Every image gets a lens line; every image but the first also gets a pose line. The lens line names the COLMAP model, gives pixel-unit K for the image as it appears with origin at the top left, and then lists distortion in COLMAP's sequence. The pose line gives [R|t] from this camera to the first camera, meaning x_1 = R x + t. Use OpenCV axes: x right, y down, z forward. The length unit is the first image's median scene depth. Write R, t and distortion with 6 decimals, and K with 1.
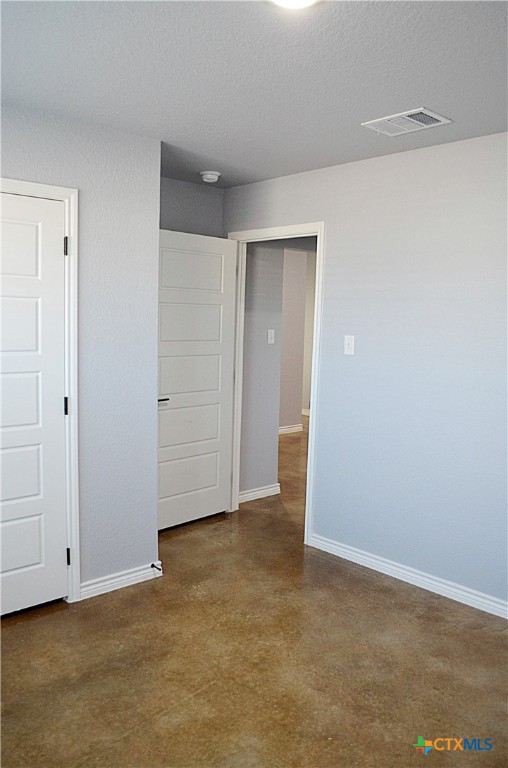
lens RADIAL K [[605.4, 0, 257.7], [0, 605.4, 386.8], [0, 0, 1]] dist [-0.074667, 0.002601]
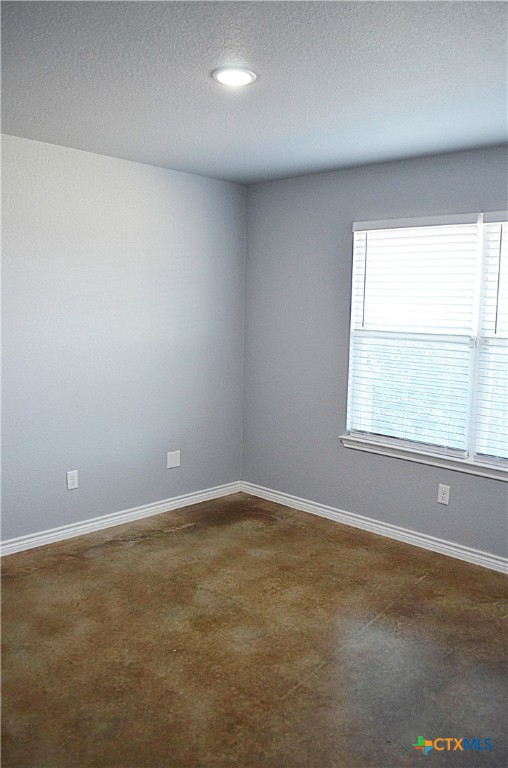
lens RADIAL K [[605.4, 0, 257.7], [0, 605.4, 386.8], [0, 0, 1]] dist [-0.074667, 0.002601]
pose [[-0.997217, -0.042180, -0.061472, 0.040674], [-0.055723, 0.969487, 0.238724, -0.184421], [0.049527, 0.241485, -0.969140, 1.660895]]
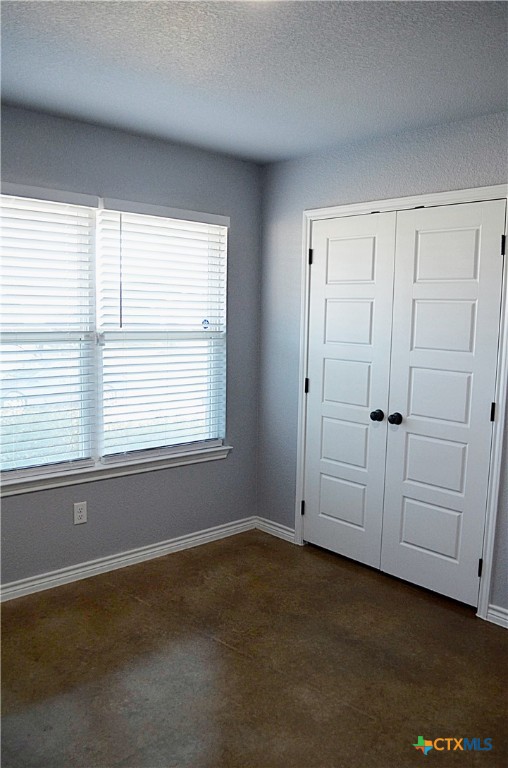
lens RADIAL K [[605.4, 0, 257.7], [0, 605.4, 386.8], [0, 0, 1]] dist [-0.074667, 0.002601]
pose [[-0.007594, 0.098669, -0.995091, 0.713926], [-0.137034, 0.985629, 0.098777, -0.057505], [0.990537, 0.137111, 0.006036, 0.698303]]
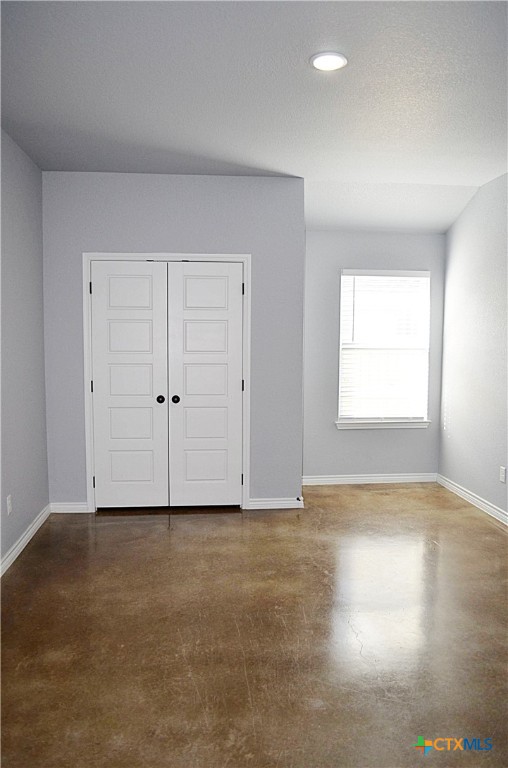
lens RADIAL K [[605.4, 0, 257.7], [0, 605.4, 386.8], [0, 0, 1]] dist [-0.074667, 0.002601]
pose [[0.803615, 0.037433, -0.593971, 0.790047], [-0.053833, 0.998501, -0.009906, 0.054389], [0.592710, 0.039936, 0.804425, -0.332890]]
